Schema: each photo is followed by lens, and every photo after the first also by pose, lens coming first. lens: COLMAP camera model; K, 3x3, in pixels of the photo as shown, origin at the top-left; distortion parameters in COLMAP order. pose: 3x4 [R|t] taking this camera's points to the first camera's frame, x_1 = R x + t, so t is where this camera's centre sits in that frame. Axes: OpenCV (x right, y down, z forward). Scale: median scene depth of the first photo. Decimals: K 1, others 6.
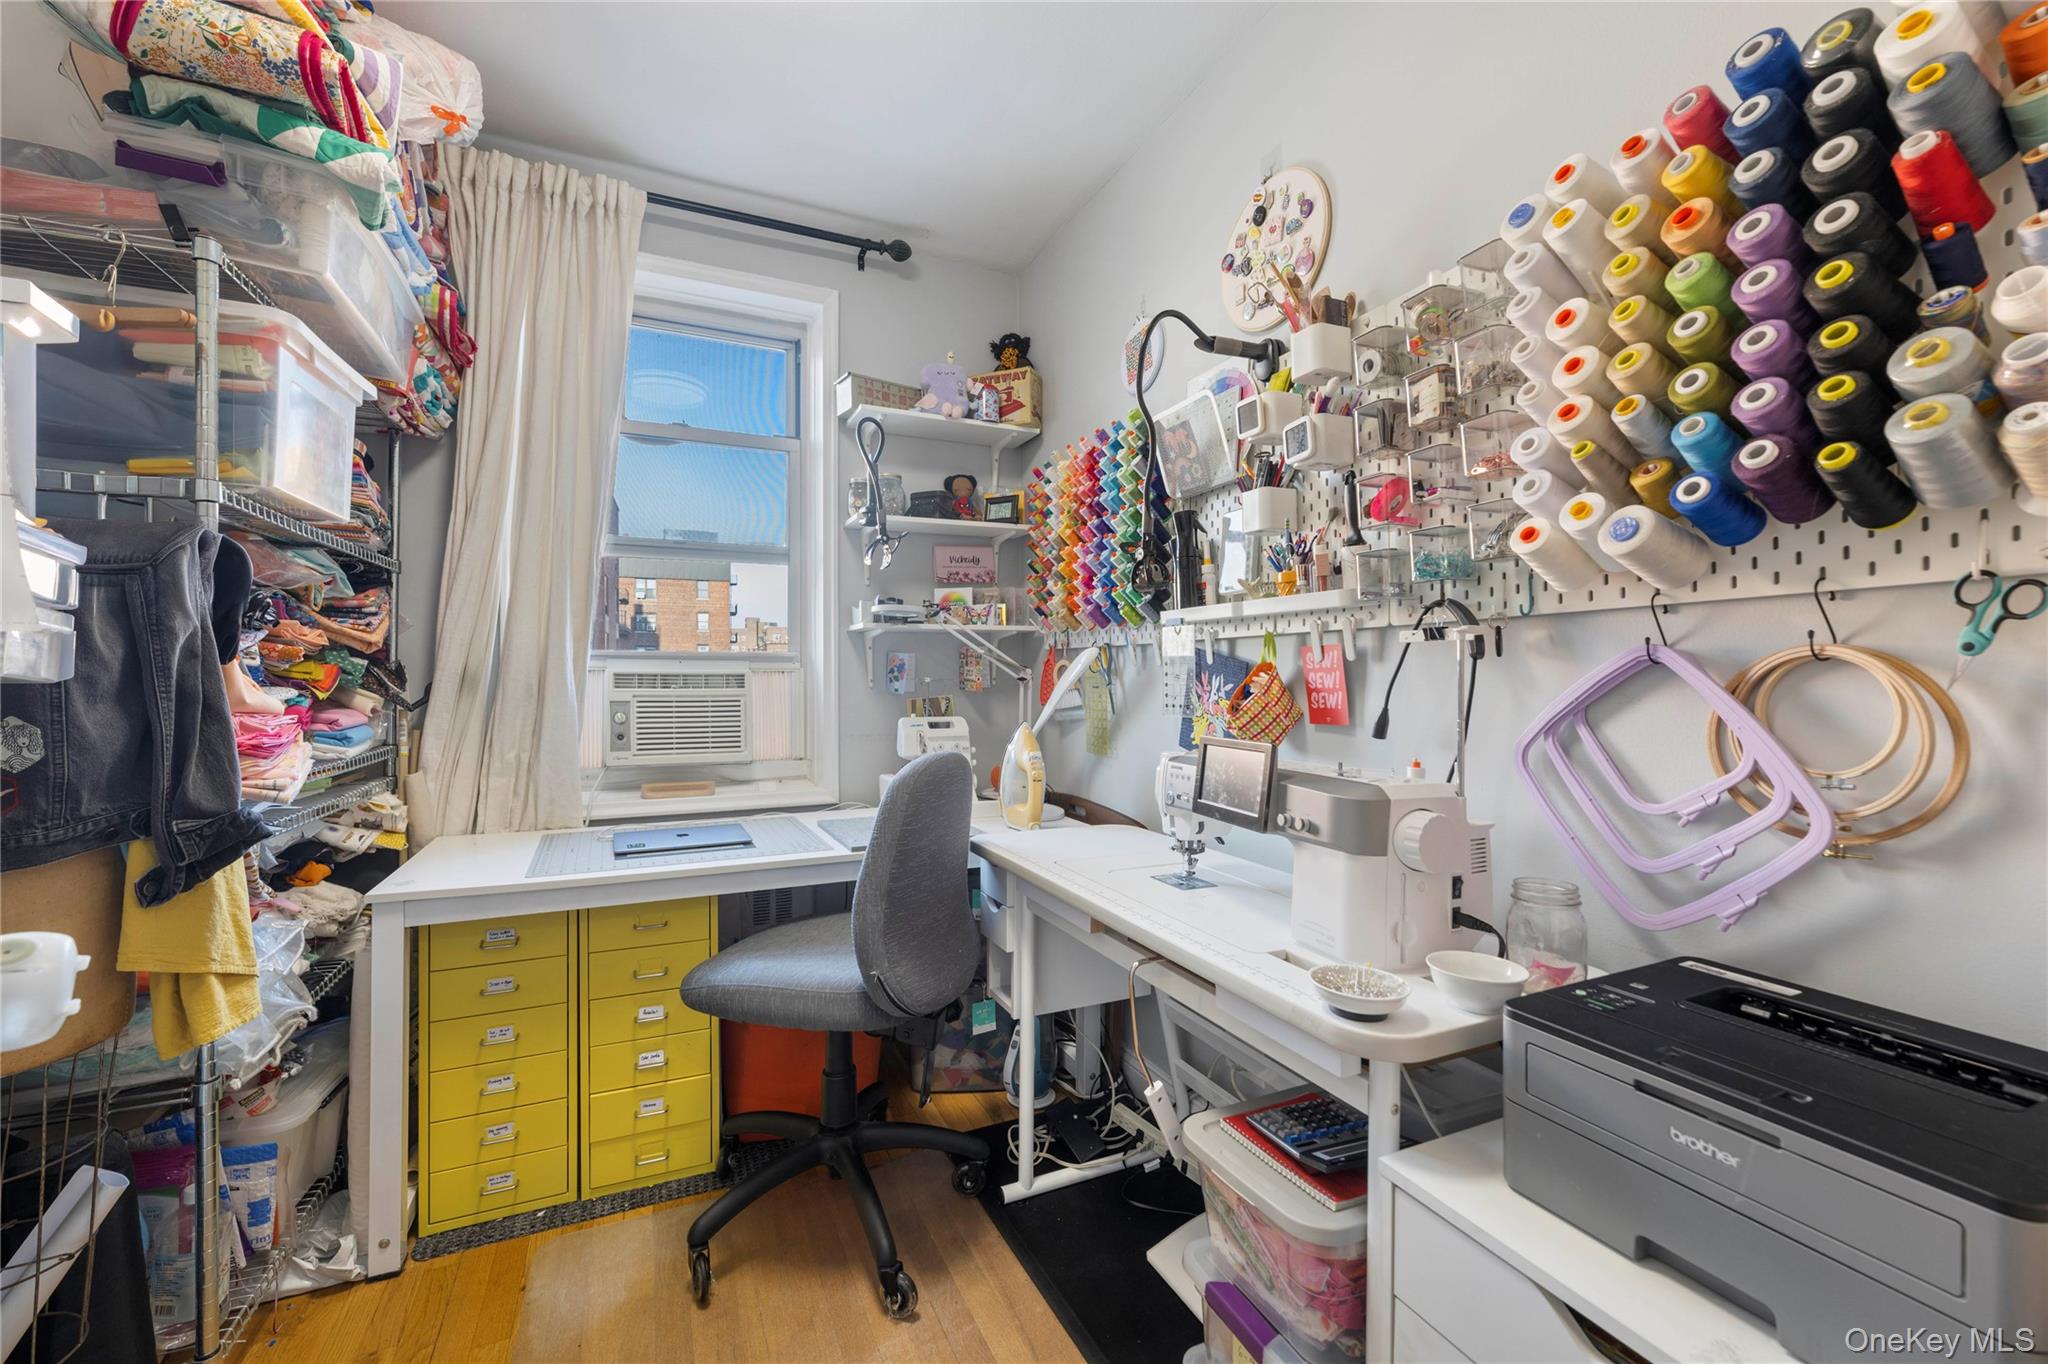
lens RADIAL K [[820.8, 0, 1020.2], [0, 820.8, 673.0], [0, 0, 1]] dist [-0.000446, 0.000202]
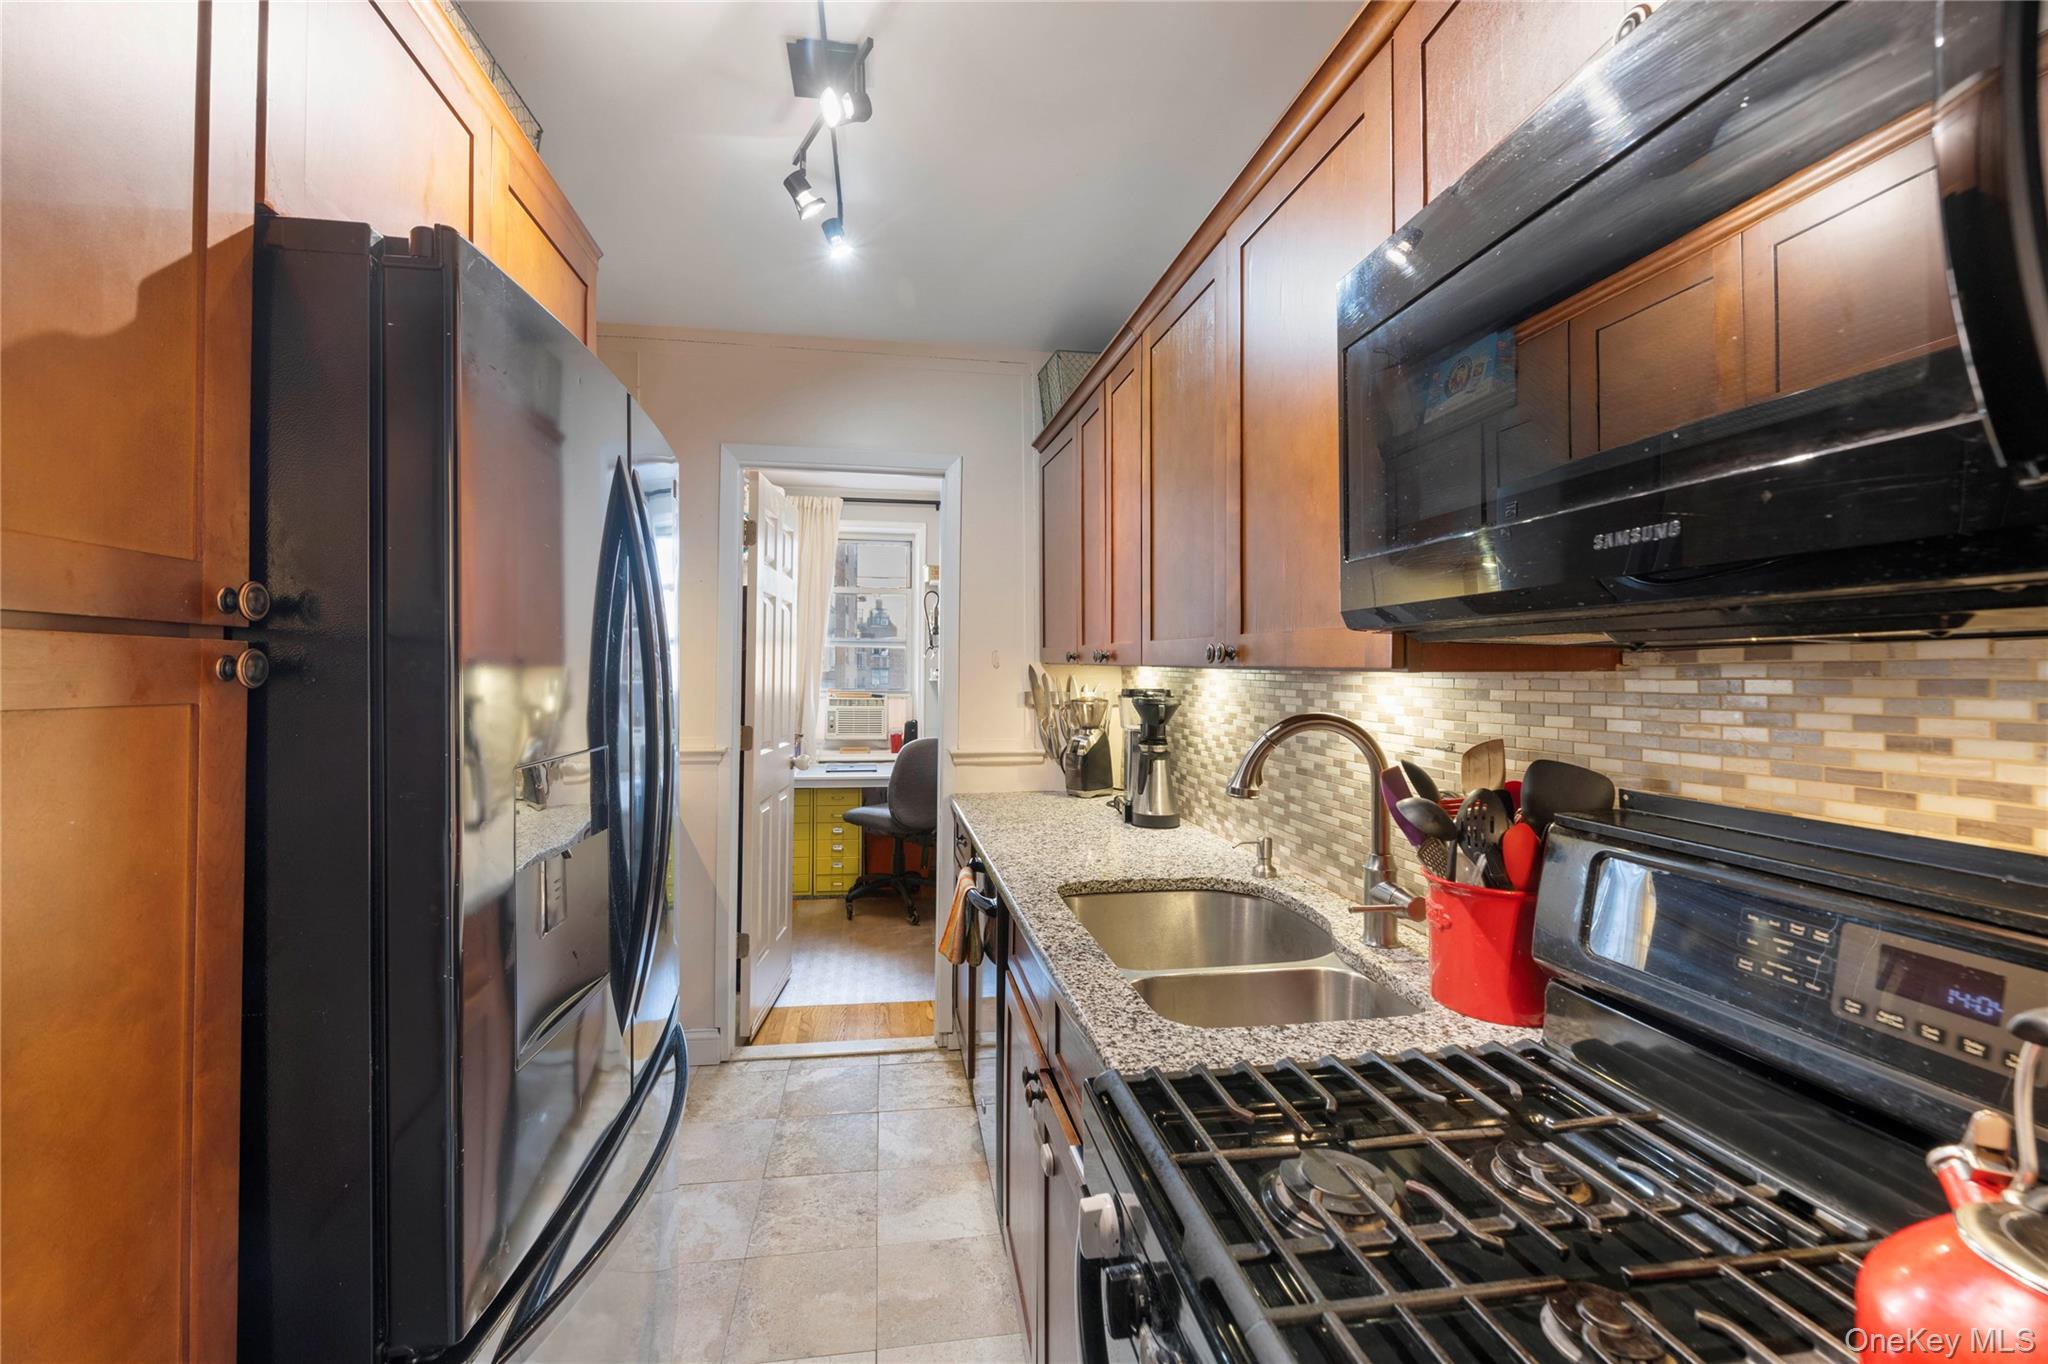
lens RADIAL K [[905.8, 0, 1026.2], [0, 905.8, 636.1], [0, 0, 1]] dist [-0.000499, 0.000154]
pose [[0.966040, 0.001012, -0.258392, 0.958994], [-0.007531, 0.999678, -0.024242, -0.170541], [0.258284, 0.025365, 0.965736, -1.807165]]
